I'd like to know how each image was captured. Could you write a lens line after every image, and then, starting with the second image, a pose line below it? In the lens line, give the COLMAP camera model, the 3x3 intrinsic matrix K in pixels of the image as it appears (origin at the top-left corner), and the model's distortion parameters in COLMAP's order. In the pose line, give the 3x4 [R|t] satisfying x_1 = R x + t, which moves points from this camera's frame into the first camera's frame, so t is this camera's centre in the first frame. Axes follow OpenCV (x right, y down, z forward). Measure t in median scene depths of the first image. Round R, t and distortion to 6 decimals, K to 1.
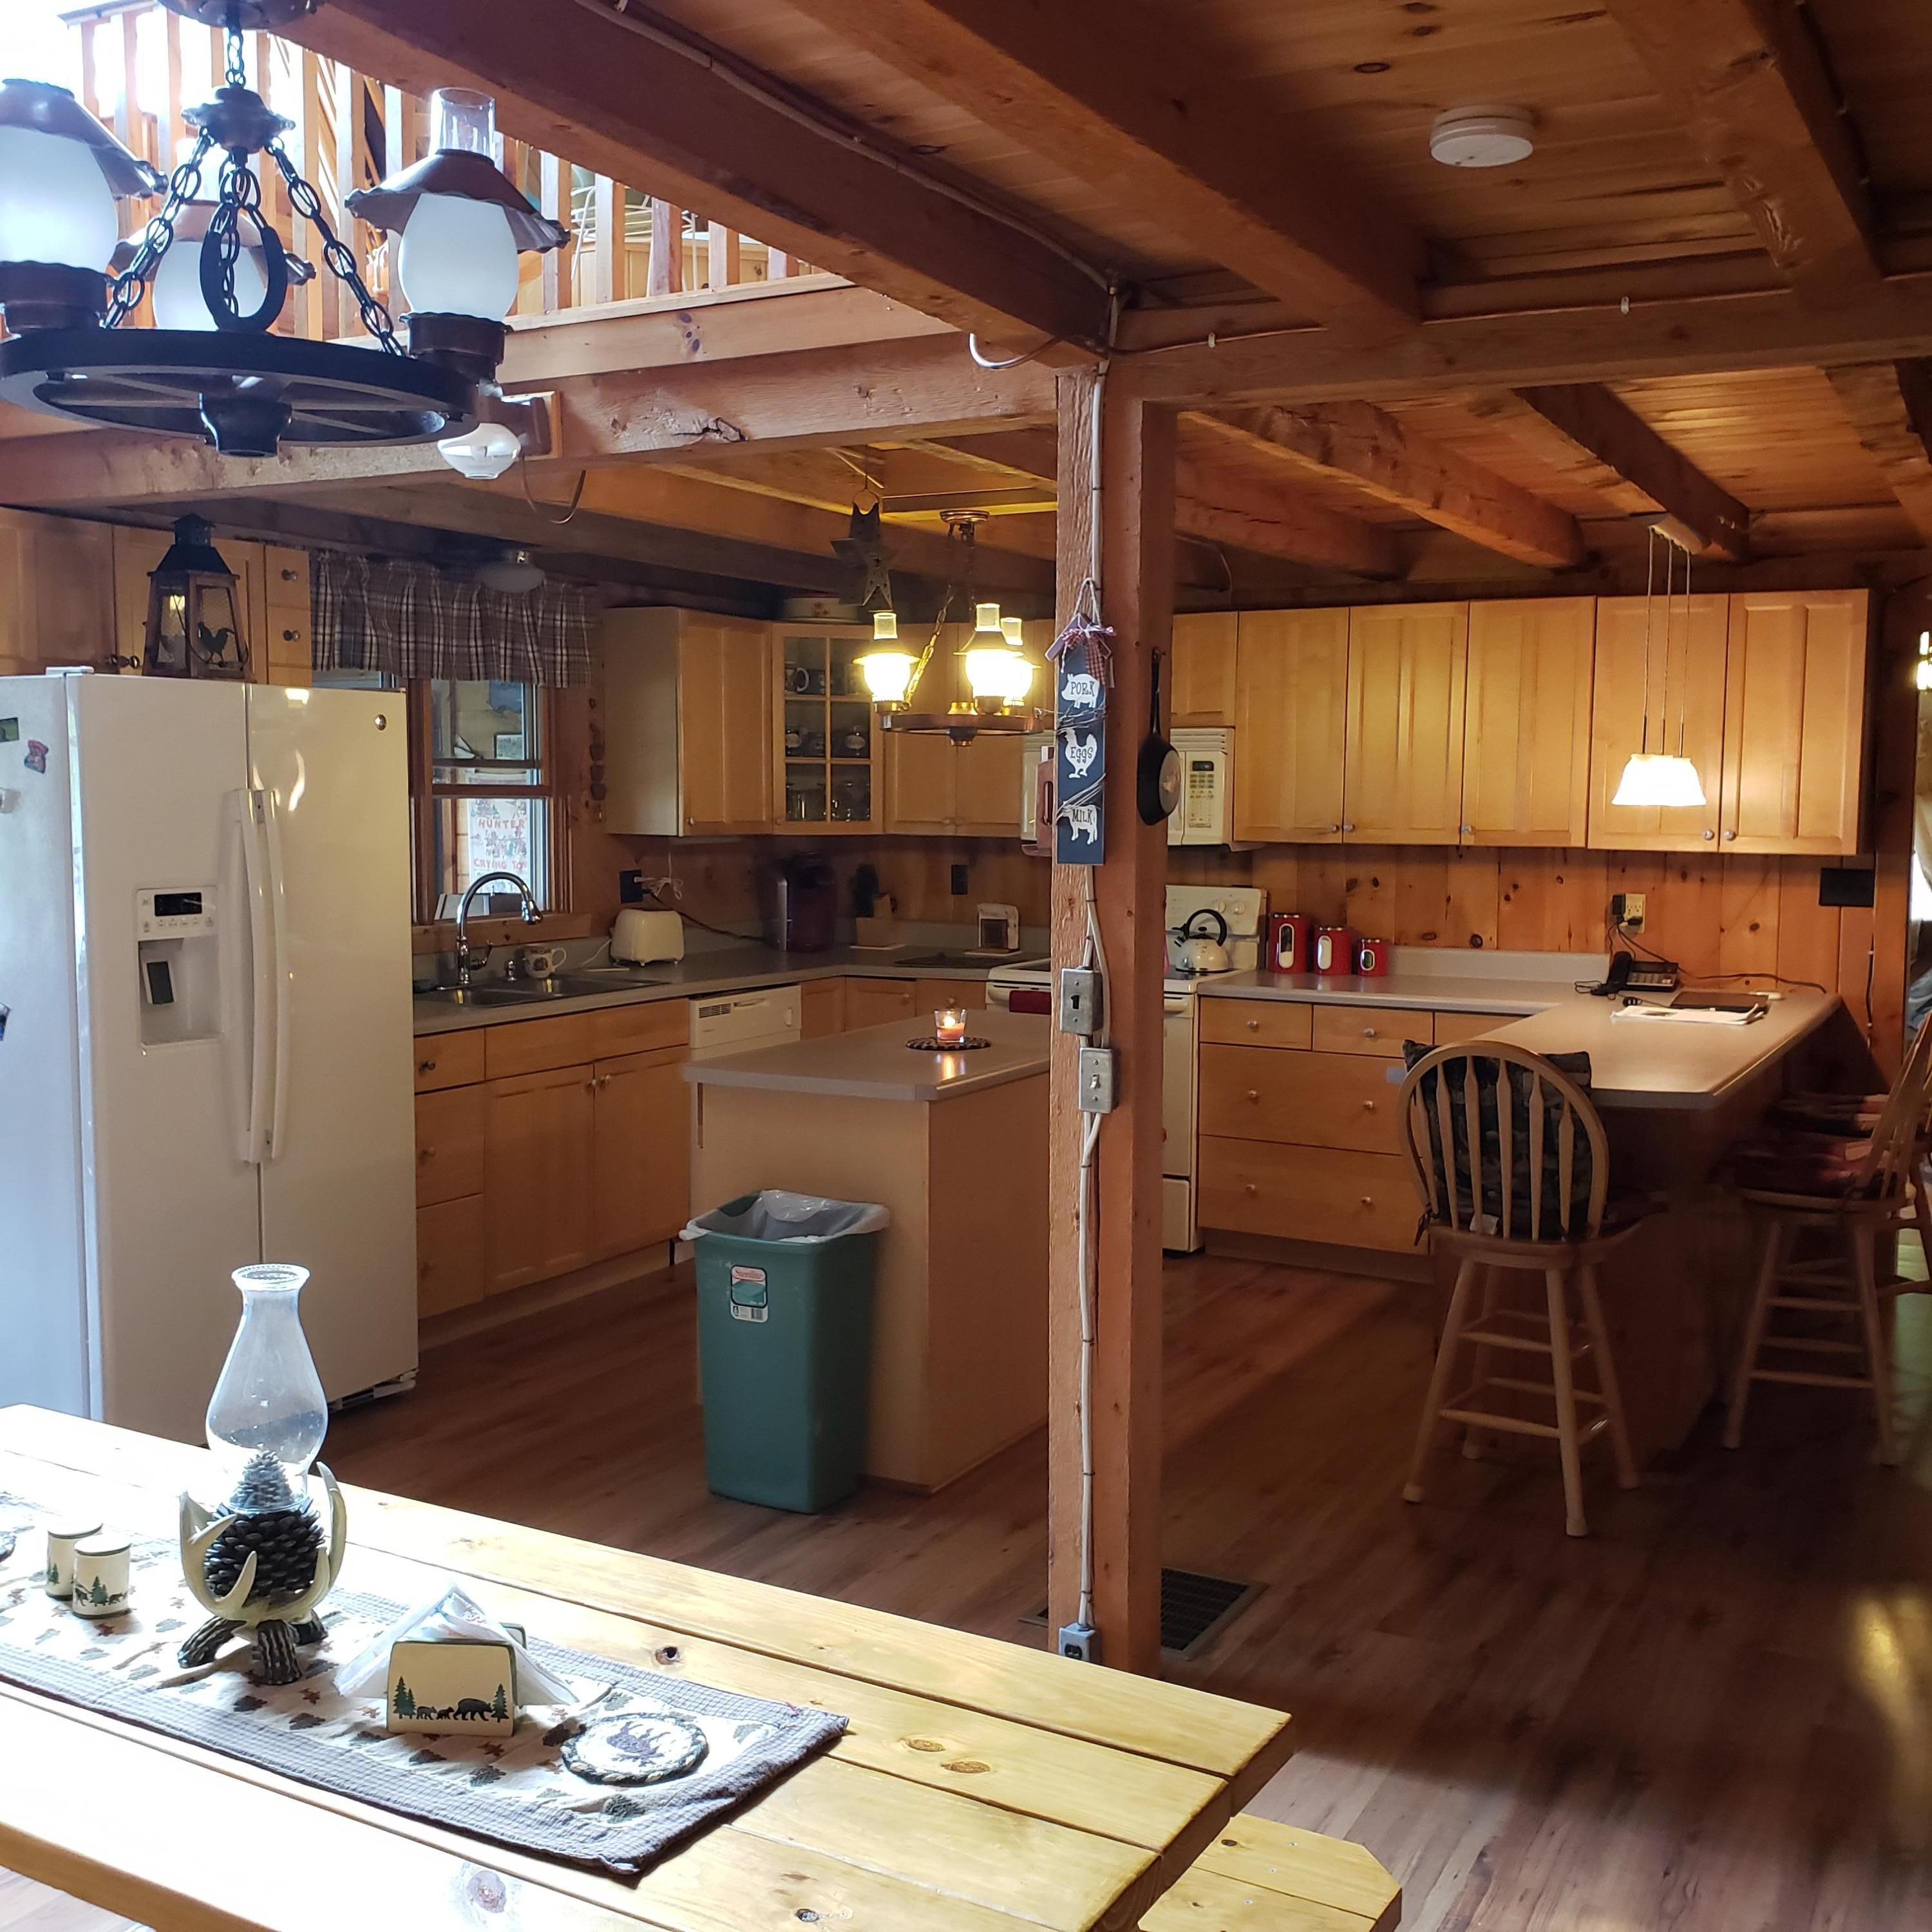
lens RADIAL K [[1986.1, 0, 1015.1], [0, 1986.1, 965.5], [0, 0, 1]] dist [0.041242, 0.000000]
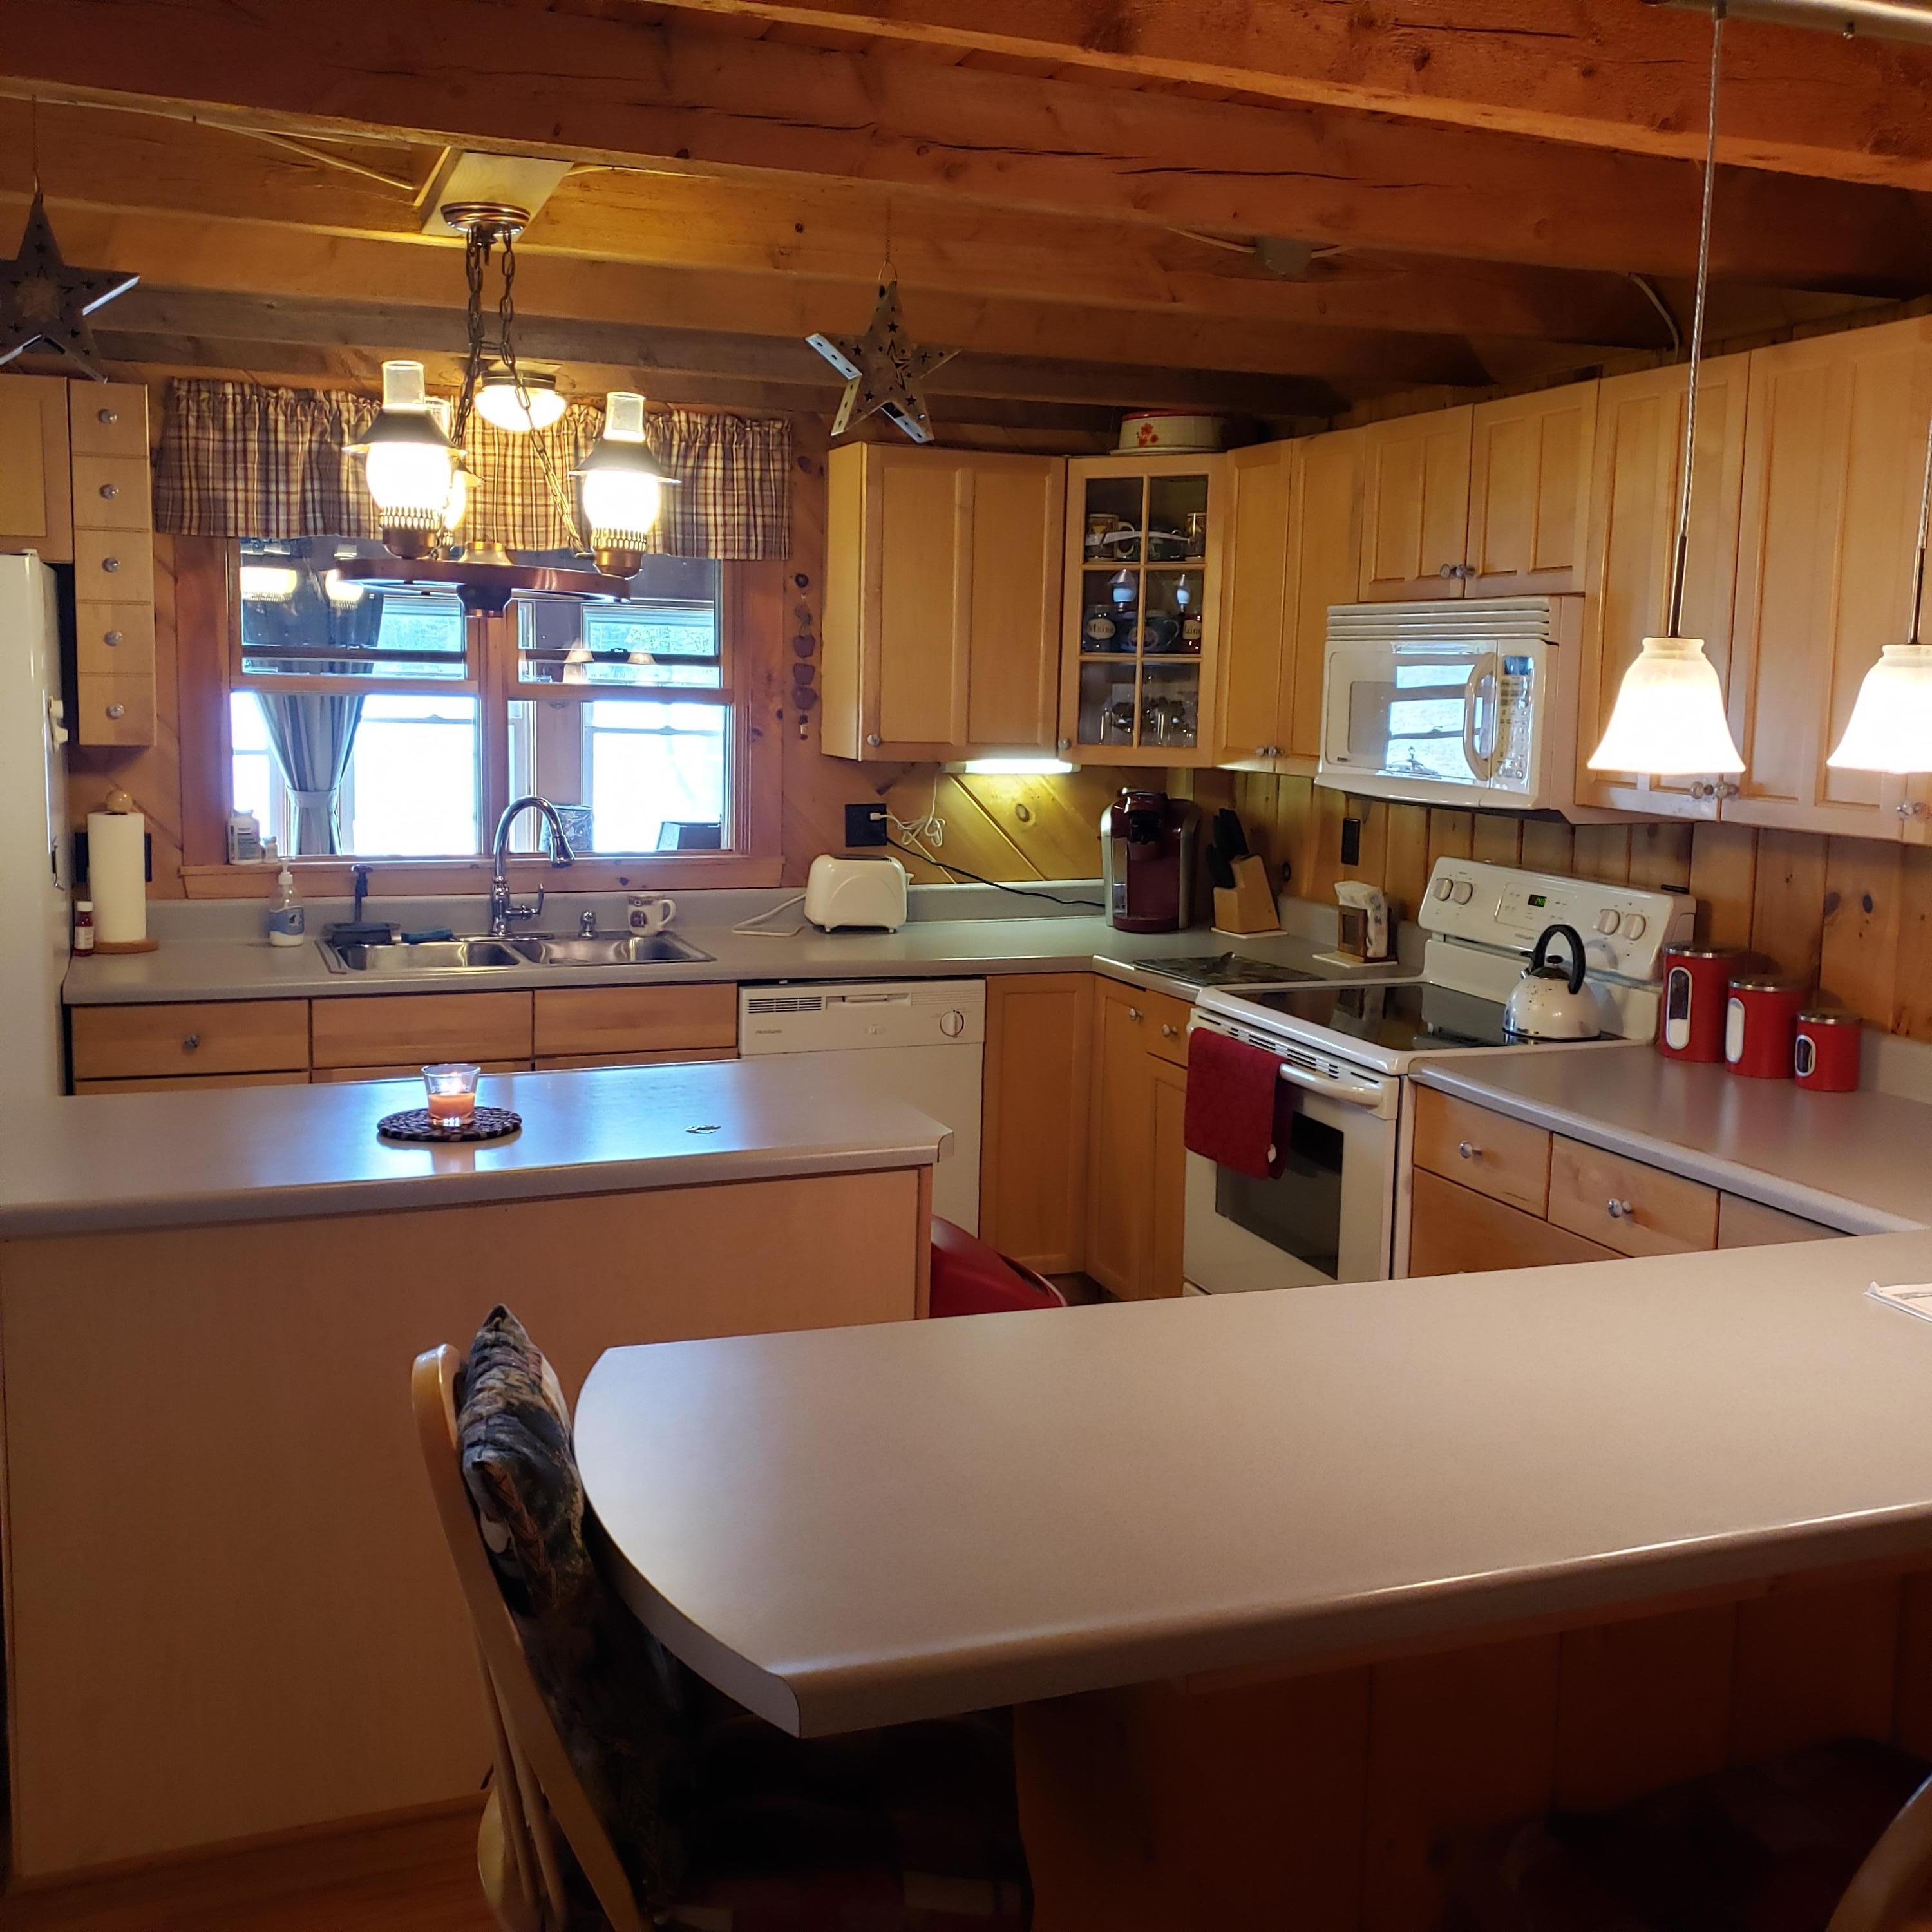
lens RADIAL K [[1986.1, 0, 965.3], [0, 1986.1, 979.4], [0, 0, 1]] dist [0.041242, 0.000000]
pose [[0.747594, 0.109808, -0.655016, 0.346403], [-0.075747, 0.993899, 0.080165, -0.046306], [0.659822, -0.010315, 0.751351, 0.472335]]
